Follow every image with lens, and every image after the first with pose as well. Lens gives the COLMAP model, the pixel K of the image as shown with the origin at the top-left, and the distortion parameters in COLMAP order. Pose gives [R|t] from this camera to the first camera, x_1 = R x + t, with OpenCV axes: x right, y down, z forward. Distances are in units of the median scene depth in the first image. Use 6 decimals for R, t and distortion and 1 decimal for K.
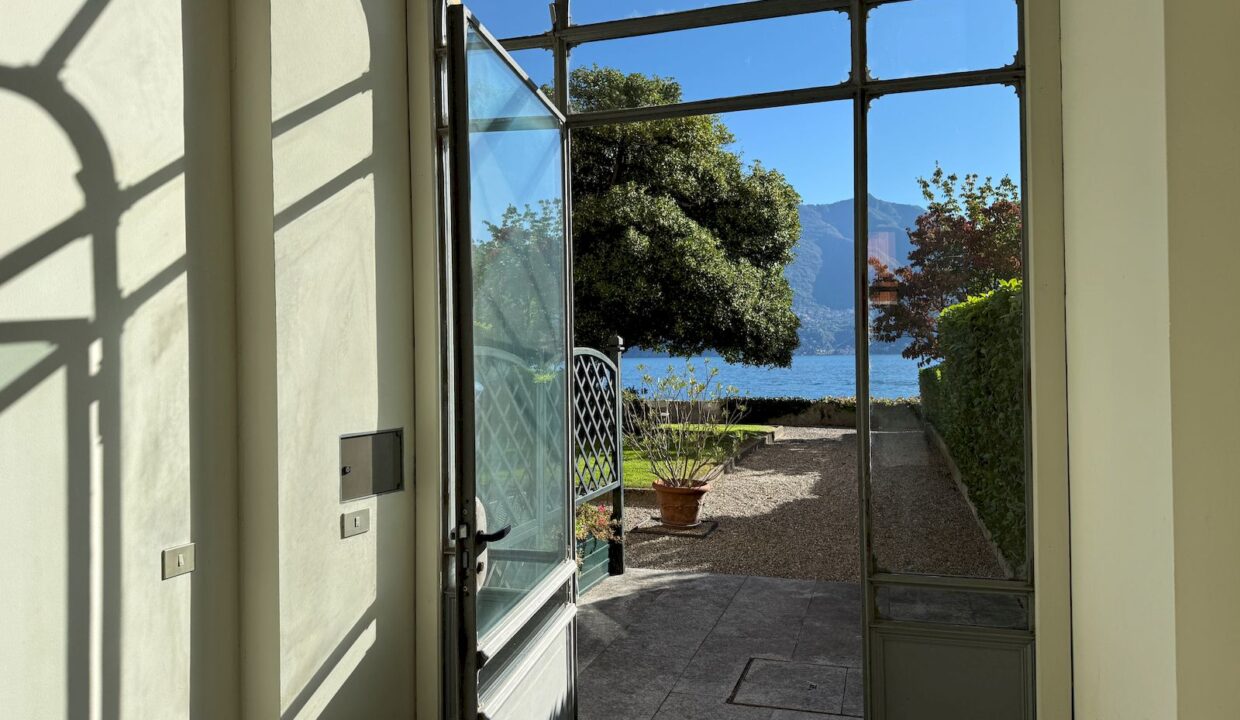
lens RADIAL K [[882.8, 0, 620.0], [0, 882.8, 360.0], [0, 0, 1]] dist [0.209768, -0.457620]
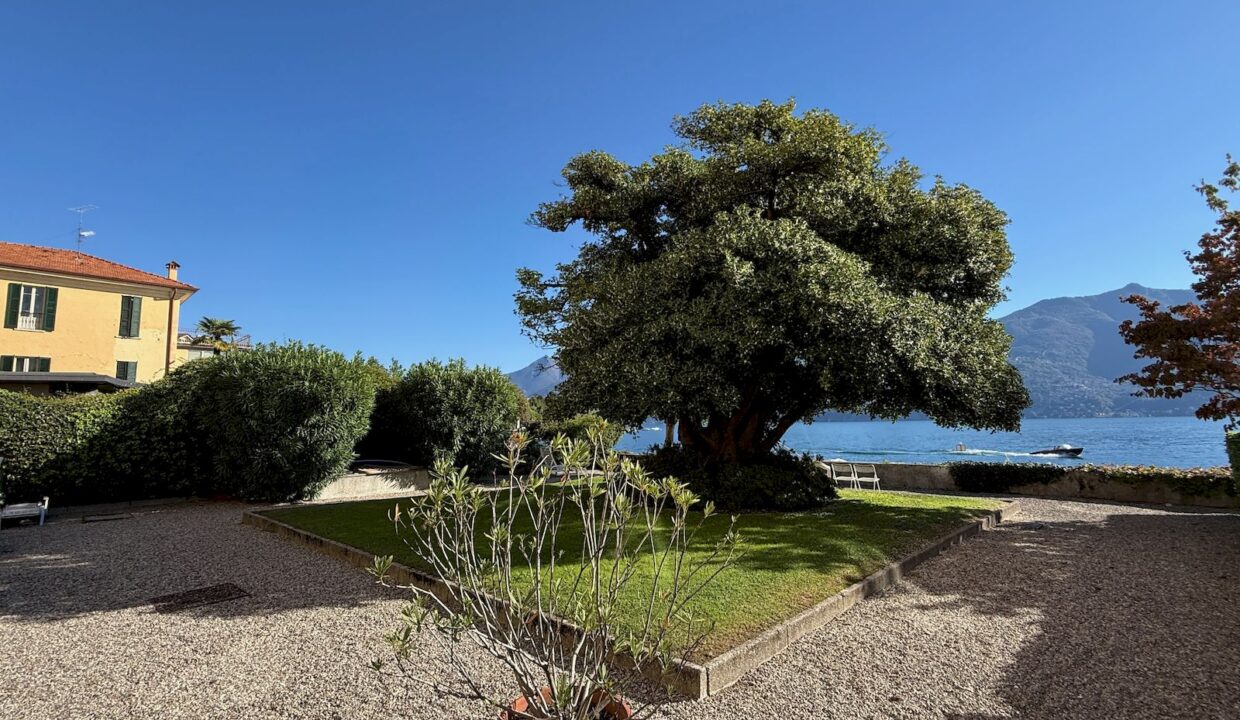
lens RADIAL K [[579.1, 0, 621.8], [0, 579.1, 361.5], [0, 0, 1]] dist [0.001502, -0.000713]
pose [[0.893138, -0.050200, -0.446973, 0.125269], [0.002979, 0.994391, -0.105728, -0.000295], [0.449773, 0.093098, 0.888278, 0.419417]]
